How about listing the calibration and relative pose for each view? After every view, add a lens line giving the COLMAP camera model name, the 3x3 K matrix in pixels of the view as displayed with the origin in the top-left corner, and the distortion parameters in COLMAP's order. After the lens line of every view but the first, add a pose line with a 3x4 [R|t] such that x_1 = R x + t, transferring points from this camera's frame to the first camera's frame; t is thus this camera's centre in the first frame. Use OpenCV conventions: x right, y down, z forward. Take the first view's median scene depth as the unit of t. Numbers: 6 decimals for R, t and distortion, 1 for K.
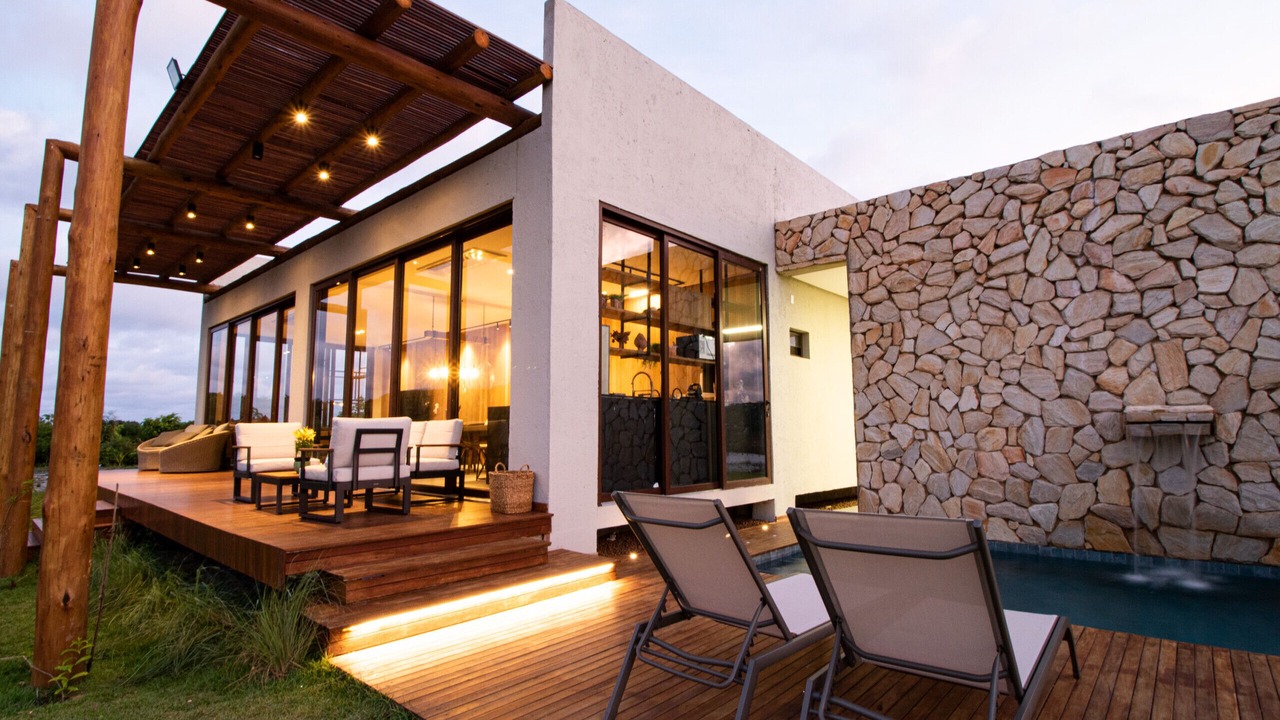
lens RADIAL K [[618.5, 0, 644.4], [0, 618.5, 361.9], [0, 0, 1]] dist [-0.008687, -0.002283]
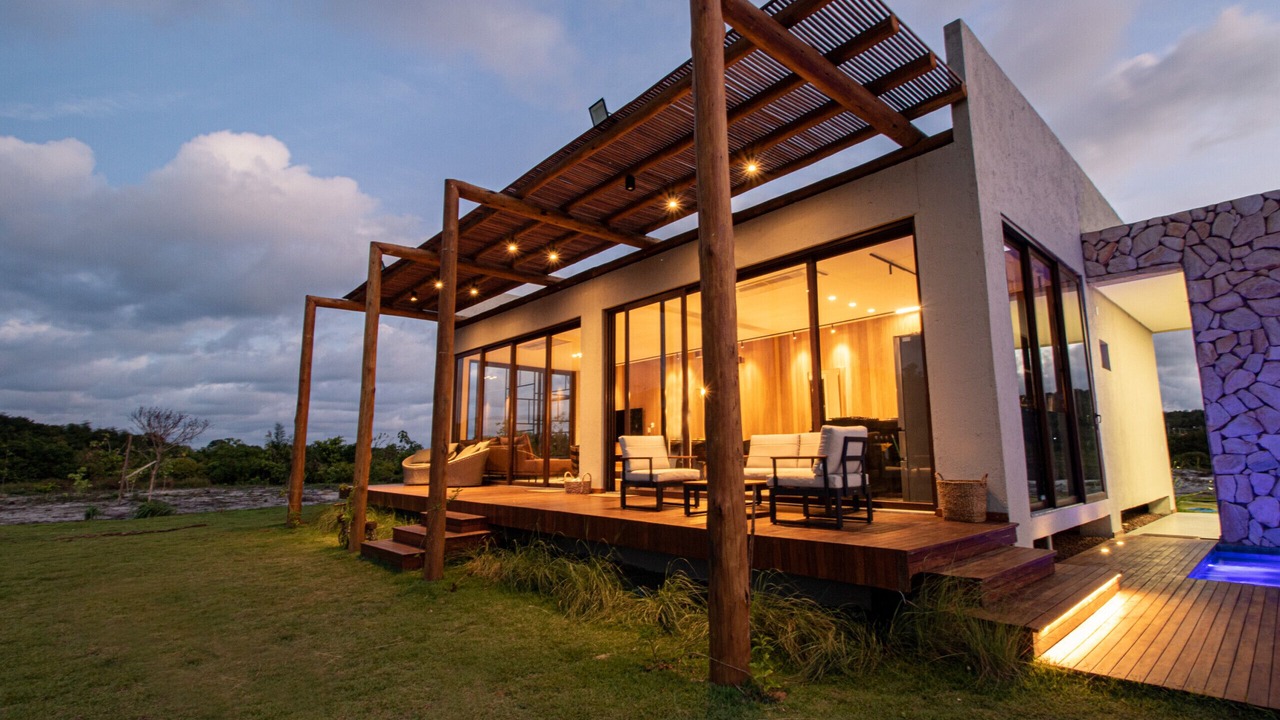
lens RADIAL K [[599.1, 0, 633.1], [0, 599.1, 359.4], [0, 0, 1]] dist [-0.011818, -0.002560]
pose [[0.993923, -0.016554, -0.108823, -0.445604], [0.011502, 0.998834, -0.046884, 0.014097], [0.109473, 0.045348, 0.992955, -0.022028]]
